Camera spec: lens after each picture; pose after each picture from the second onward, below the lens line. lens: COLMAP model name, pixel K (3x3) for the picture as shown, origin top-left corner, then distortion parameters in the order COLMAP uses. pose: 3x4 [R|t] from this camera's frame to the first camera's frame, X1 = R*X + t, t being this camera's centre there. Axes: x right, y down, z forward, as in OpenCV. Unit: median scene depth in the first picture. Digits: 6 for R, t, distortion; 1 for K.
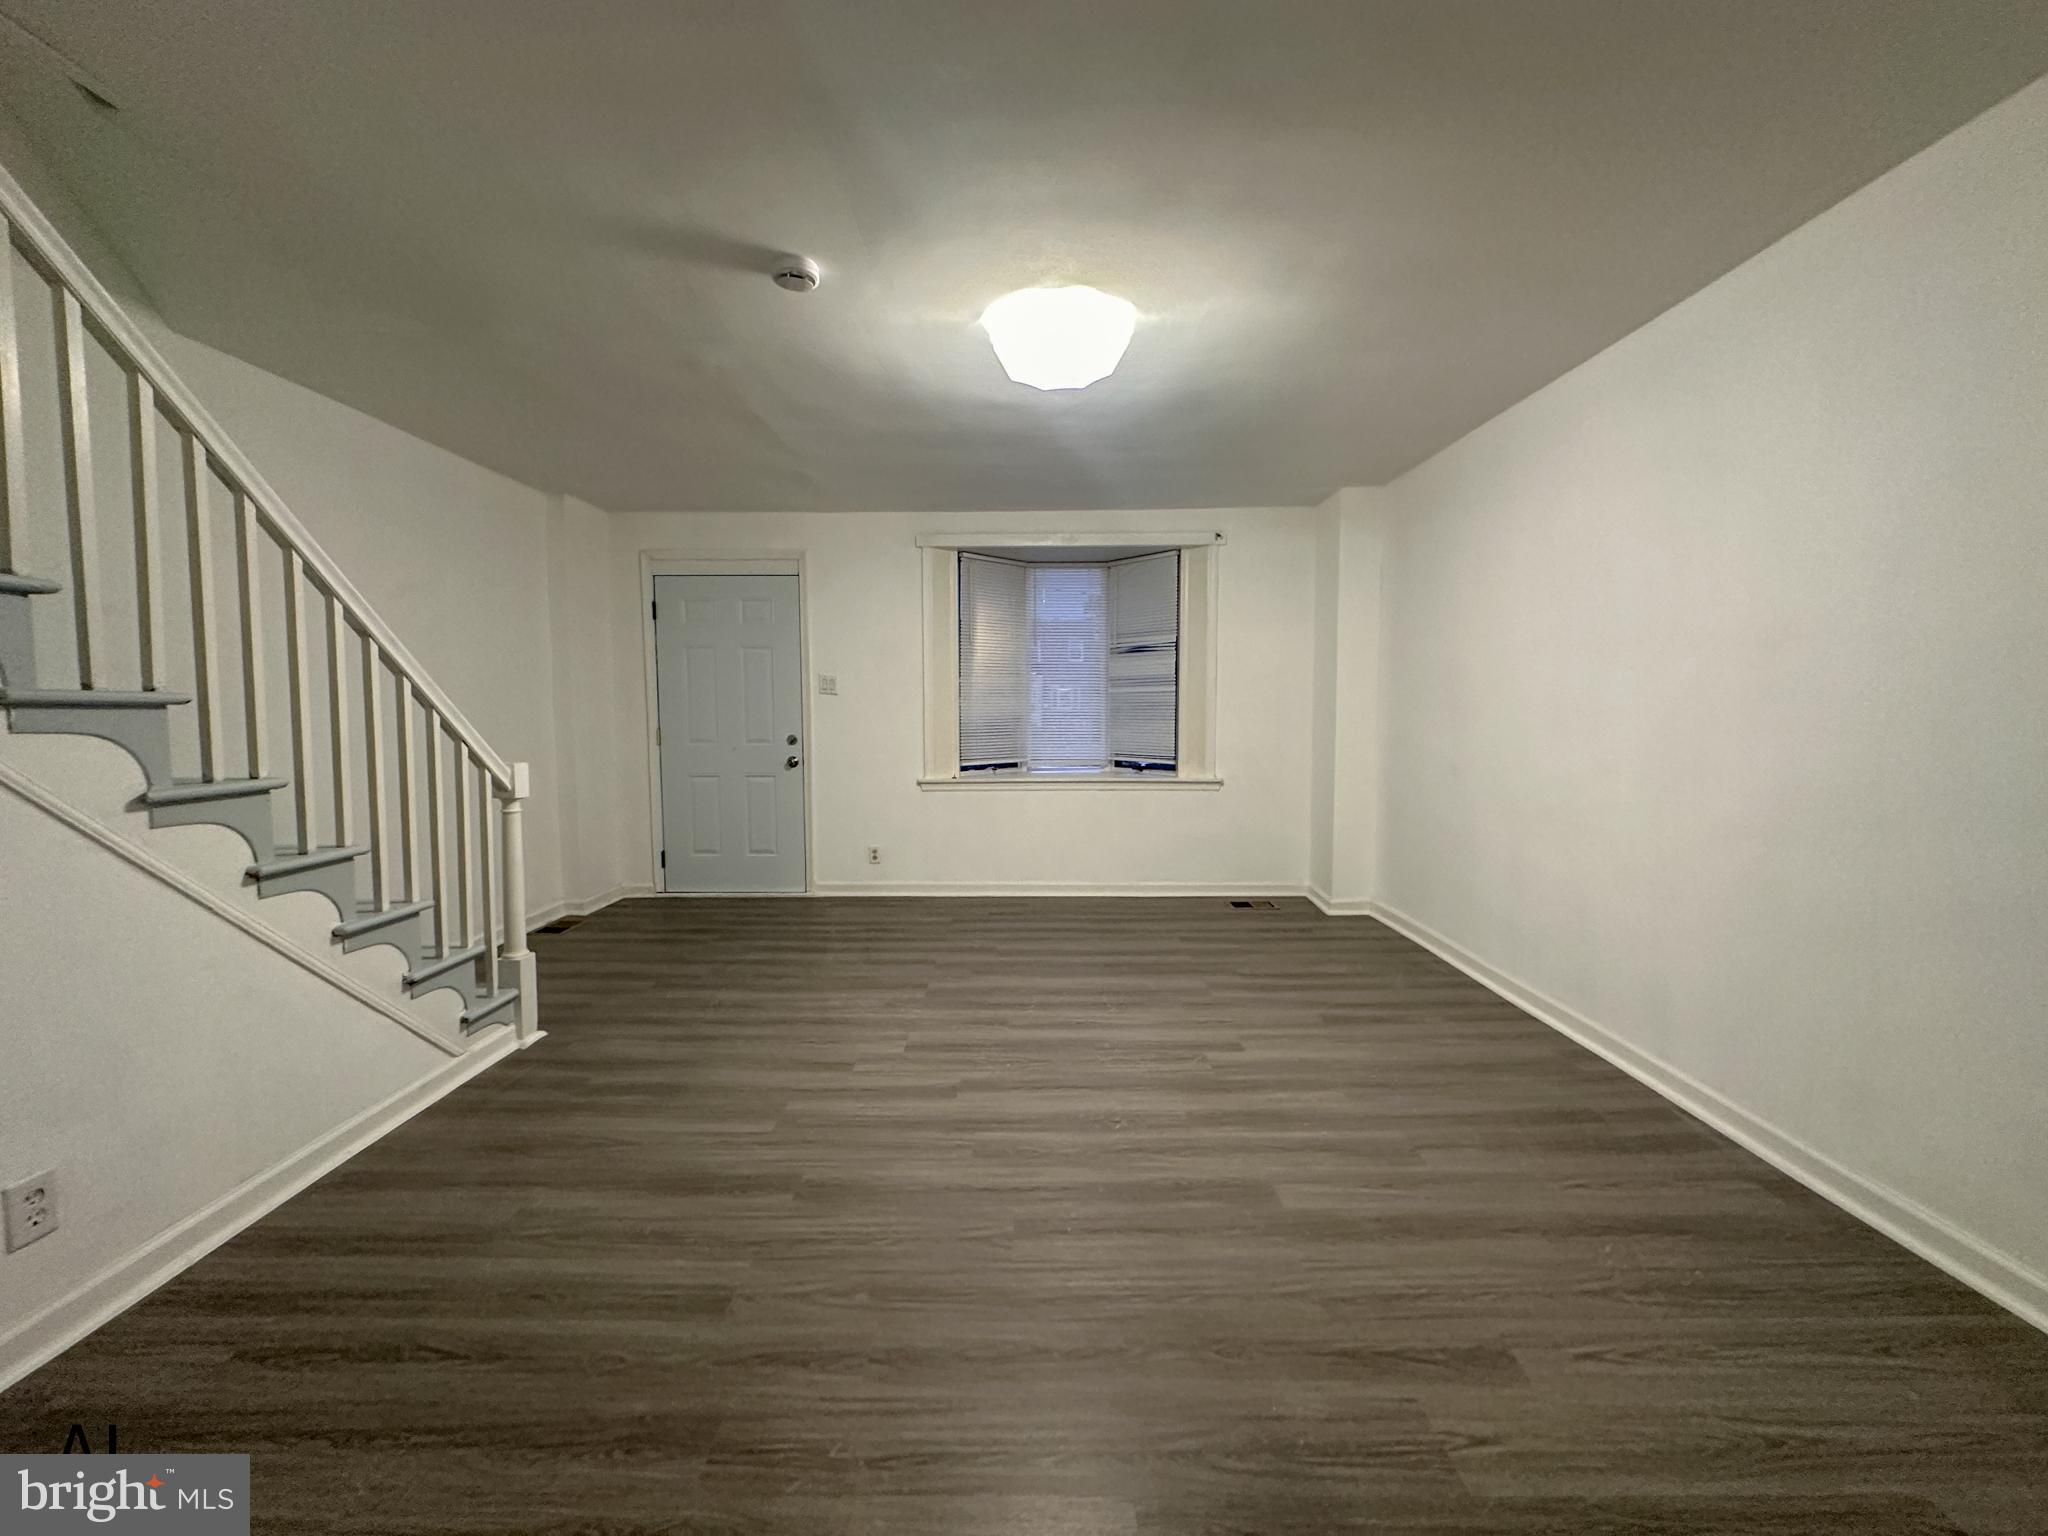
lens RADIAL K [[821.2, 0, 1024.0], [0, 821.2, 768.0], [0, 0, 1]] dist [-0.003315, 0.000419]
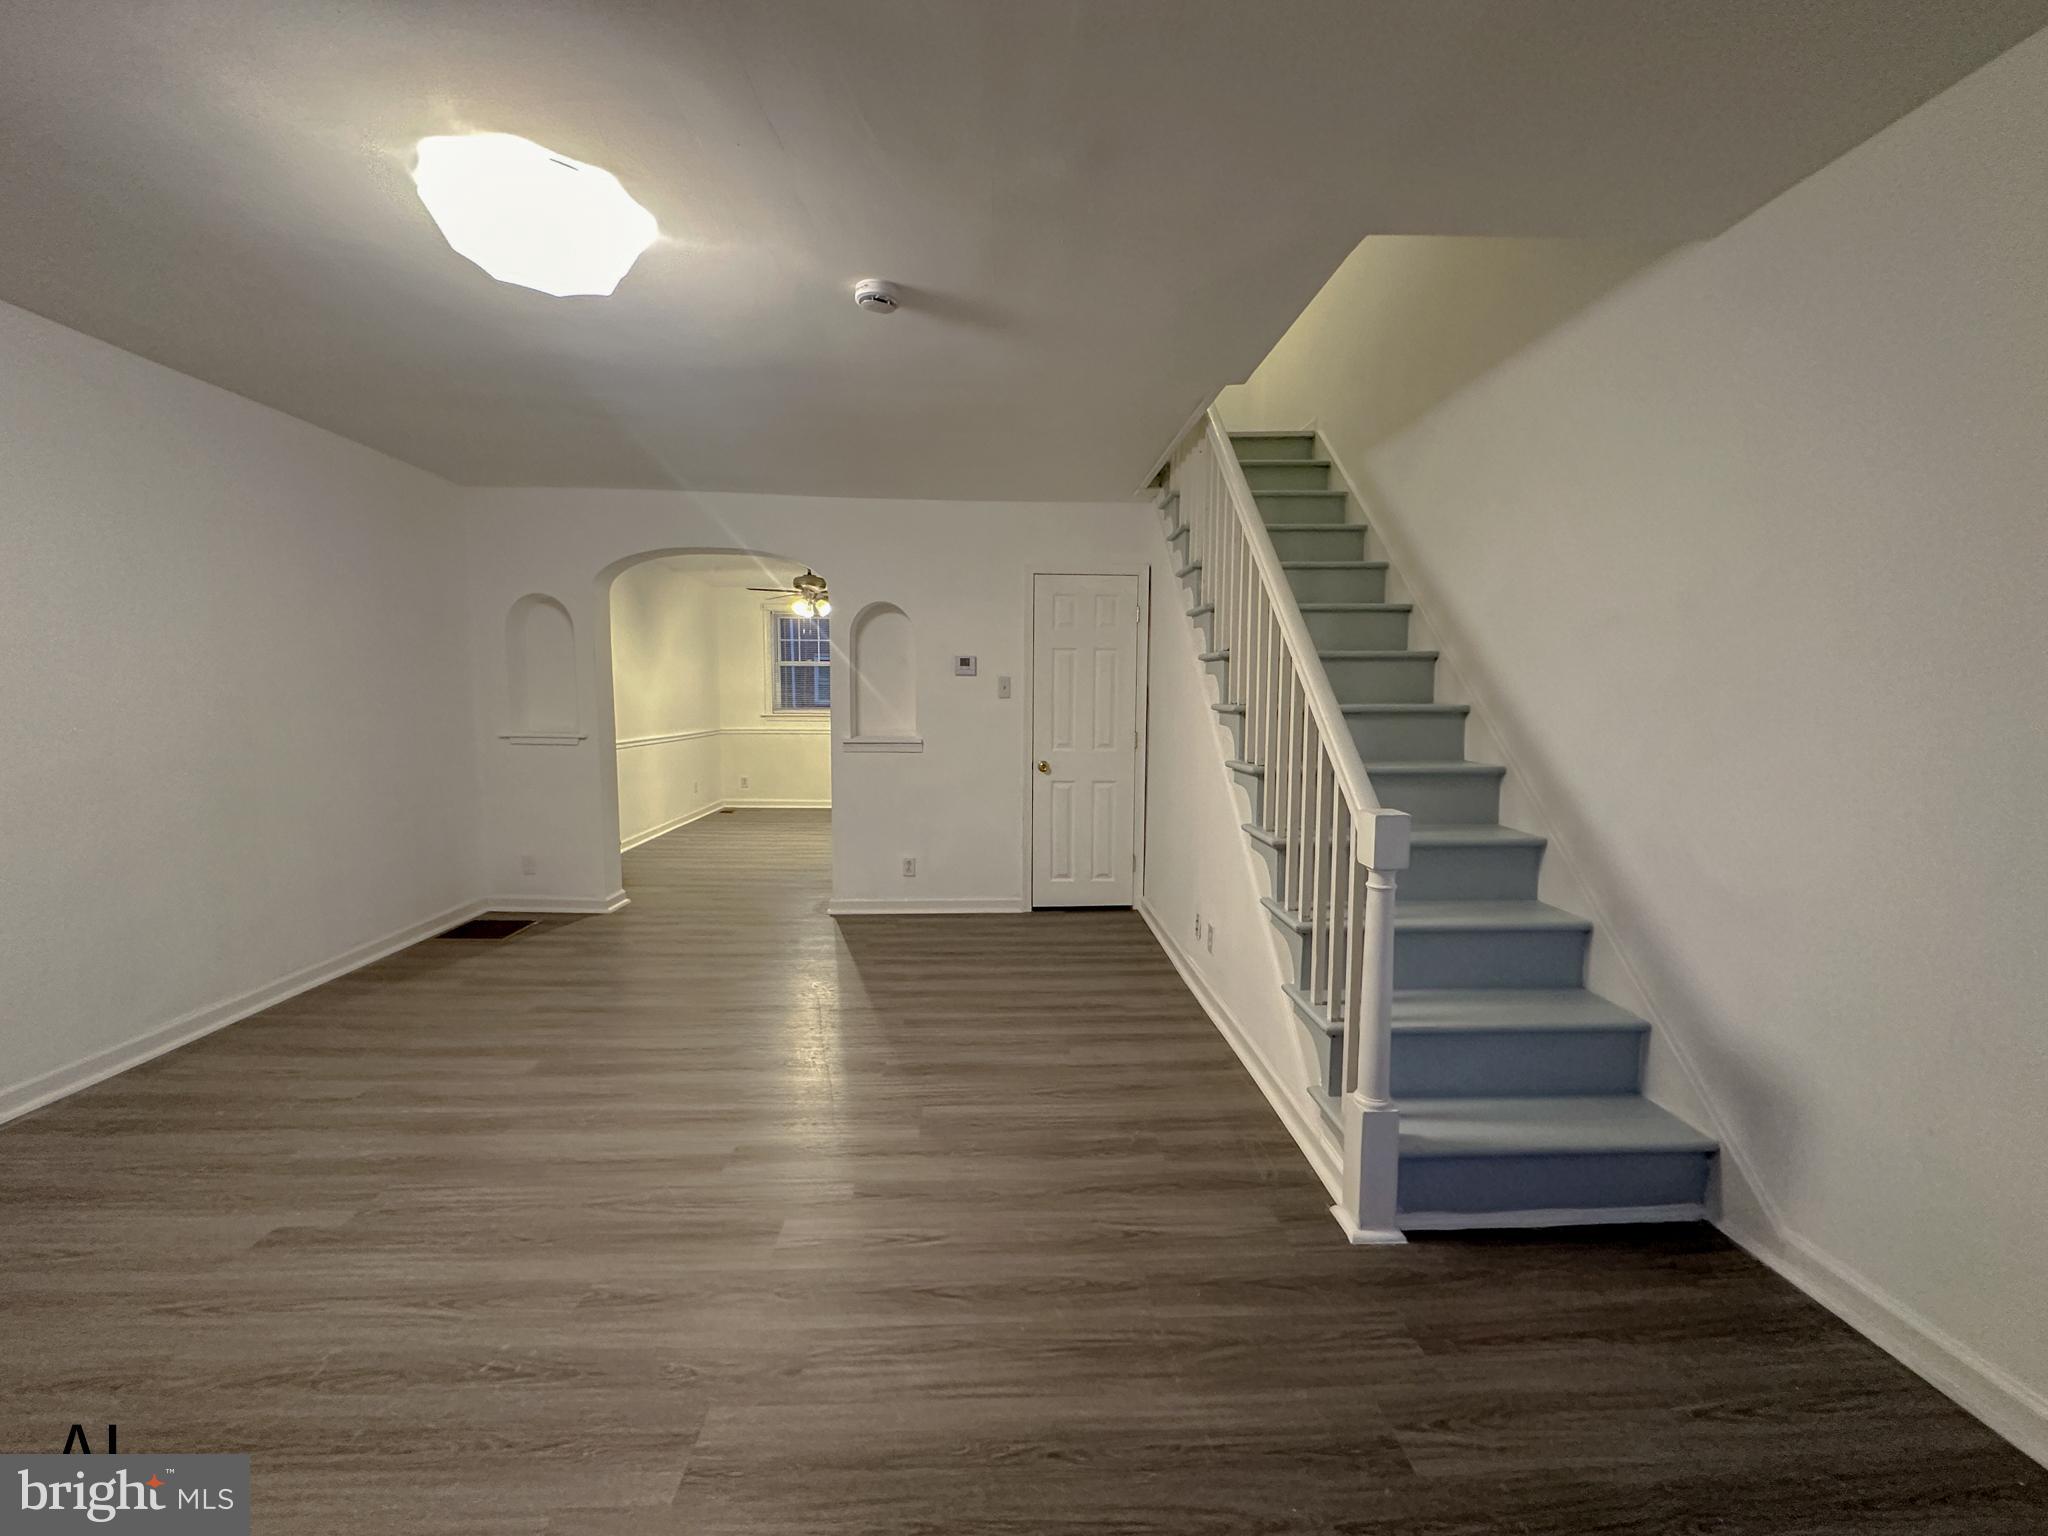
lens RADIAL K [[821.2, 0, 1024.0], [0, 821.2, 768.0], [0, 0, 1]] dist [-0.003315, 0.000419]
pose [[-0.998506, 0.001957, -0.054602, -0.354093], [-0.007398, 0.985311, 0.170609, -0.172300], [0.054133, 0.170758, -0.983825, 1.848127]]
